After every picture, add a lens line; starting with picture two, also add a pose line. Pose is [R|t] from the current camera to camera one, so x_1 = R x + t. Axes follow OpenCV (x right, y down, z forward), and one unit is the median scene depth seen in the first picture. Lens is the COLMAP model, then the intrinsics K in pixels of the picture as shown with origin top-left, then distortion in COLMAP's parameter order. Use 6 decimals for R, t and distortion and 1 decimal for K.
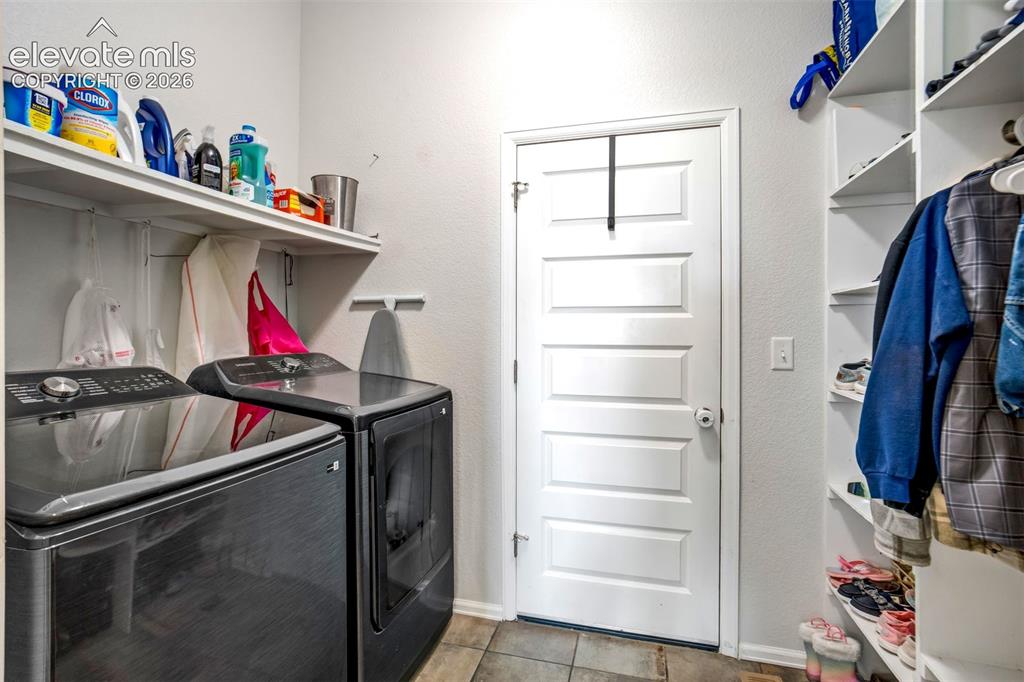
lens RADIAL K [[477.0, 0, 511.2], [0, 477.0, 334.8], [0, 0, 1]] dist [-0.043368, 0.024765]
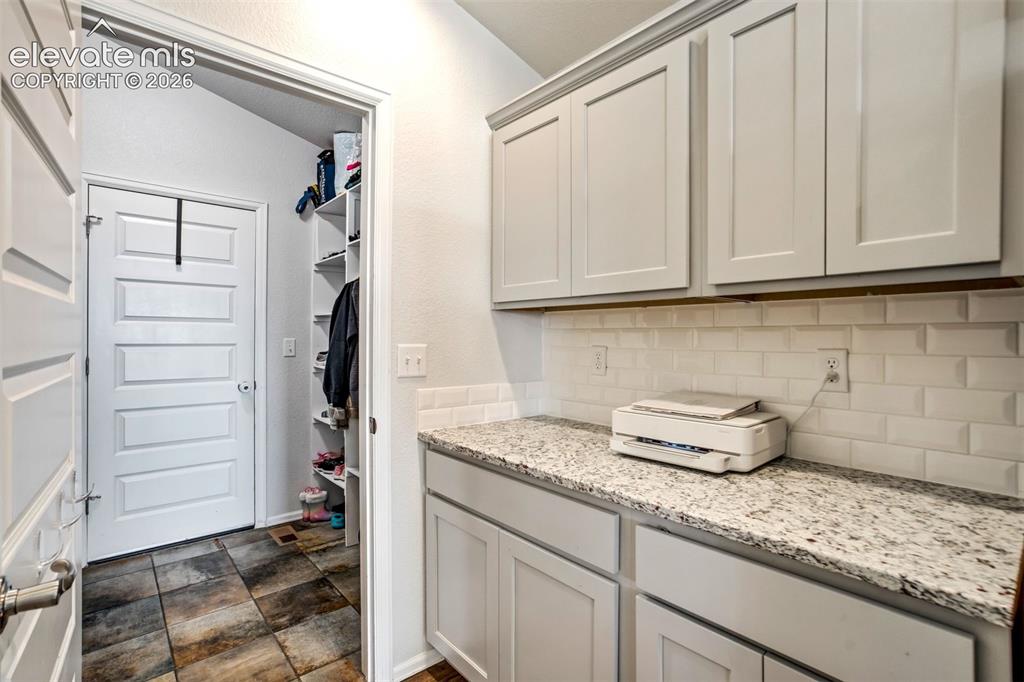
lens RADIAL K [[477.0, 0, 511.2], [0, 477.0, 334.8], [0, 0, 1]] dist [-0.043368, 0.024765]
pose [[0.551077, 0.005490, 0.834436, -0.472367], [-0.003748, 0.999985, -0.004103, -0.004579], [-0.834446, -0.000867, 0.551089, -0.711592]]
